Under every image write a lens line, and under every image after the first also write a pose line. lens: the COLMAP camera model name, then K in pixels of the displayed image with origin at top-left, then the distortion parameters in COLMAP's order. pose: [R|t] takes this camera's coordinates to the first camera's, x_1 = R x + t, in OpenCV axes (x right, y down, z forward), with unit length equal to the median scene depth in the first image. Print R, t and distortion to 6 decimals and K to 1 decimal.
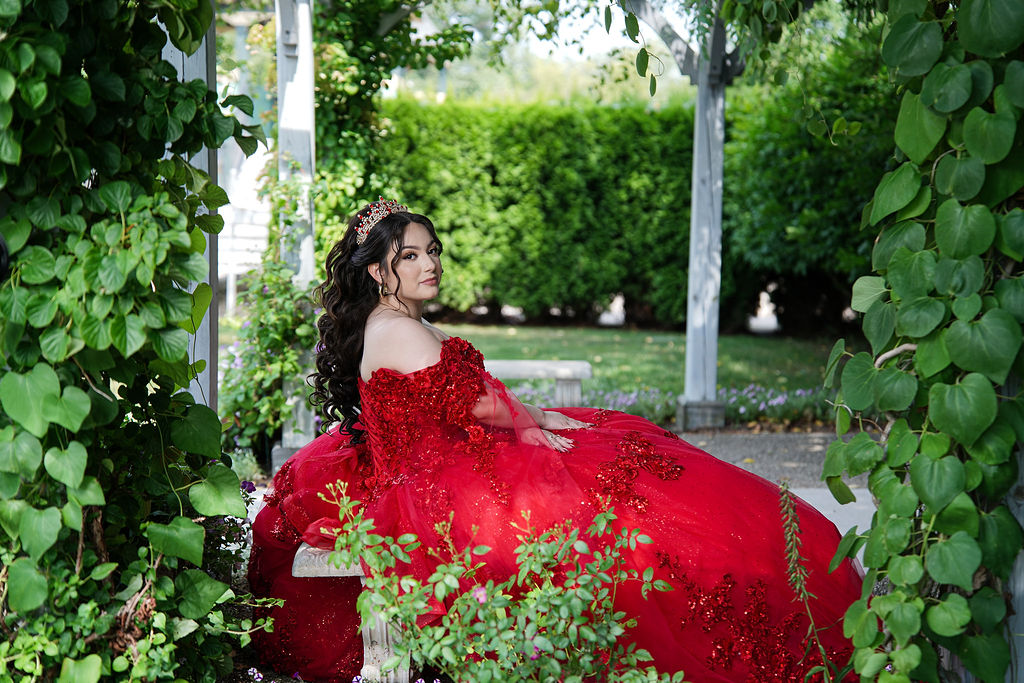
lens RADIAL K [[1494.9, 0, 514.4], [0, 1494.9, 332.8], [0, 0, 1]] dist [0.150530, 0.000000]
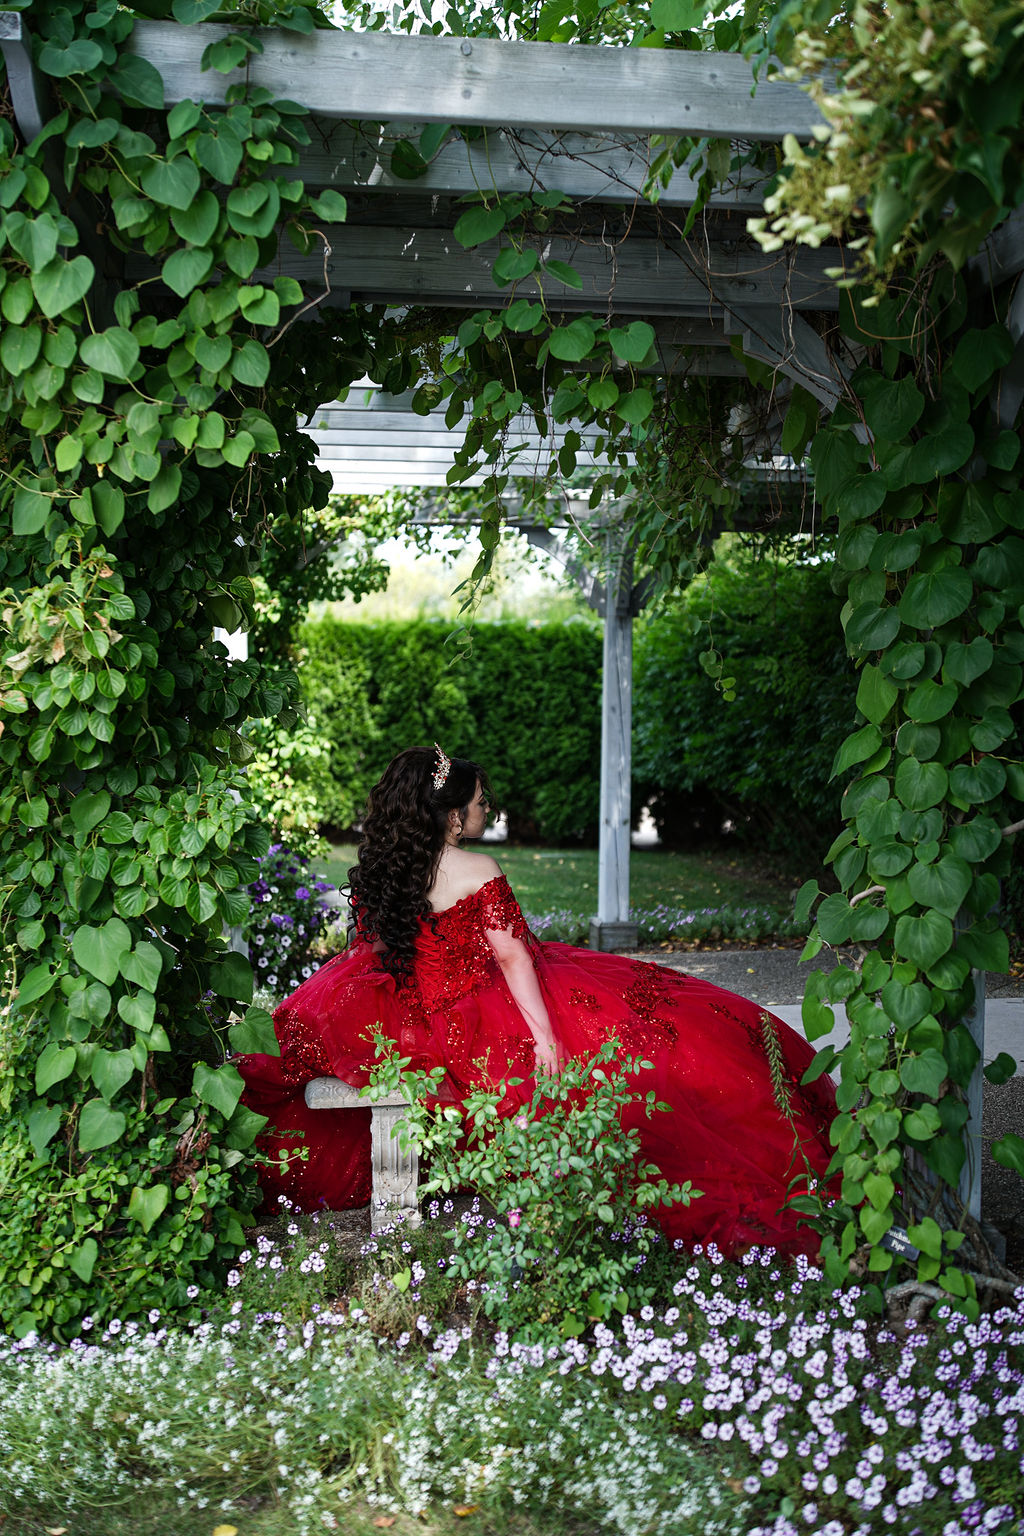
lens RADIAL K [[1553.8, 0, 509.8], [0, 1553.8, 770.8], [0, 0, 1]] dist [-0.018931, 0.000000]
pose [[0.995281, -0.011540, 0.096348, -0.120006], [0.015927, 0.998865, -0.044882, -0.028779], [-0.095721, 0.046204, 0.994335, -0.133830]]
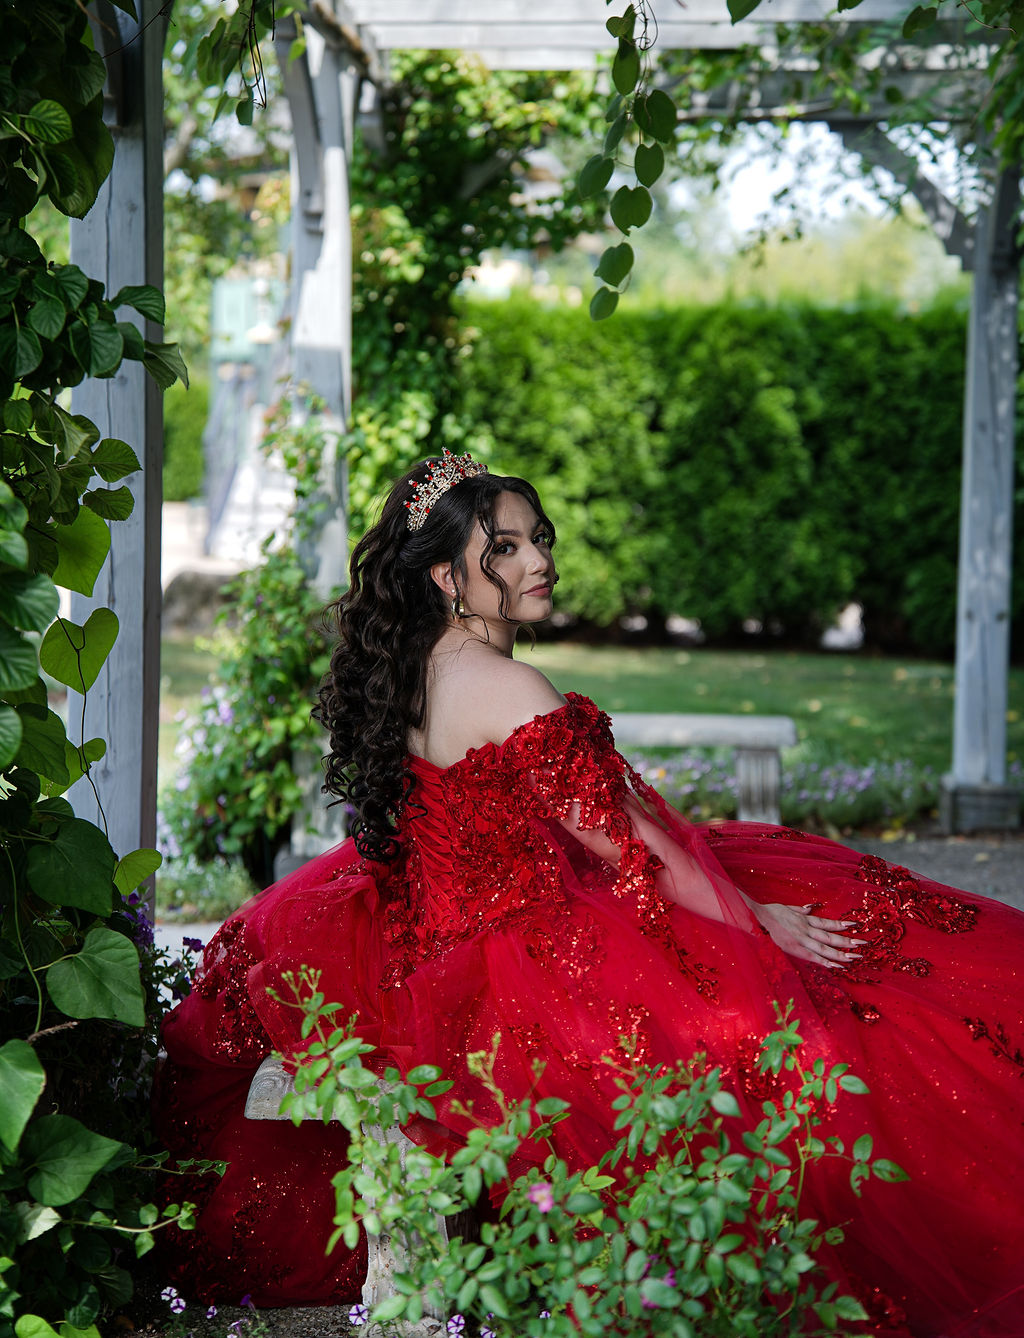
lens RADIAL K [[2254.3, 0, 508.5], [0, 2254.3, 550.6], [0, 0, 1]] dist [0.196965, 0.000000]
pose [[0.996340, 0.005903, -0.085272, 0.029657], [-0.009610, 0.999023, -0.043138, -0.020050], [0.084934, 0.043799, 0.995423, 0.139915]]
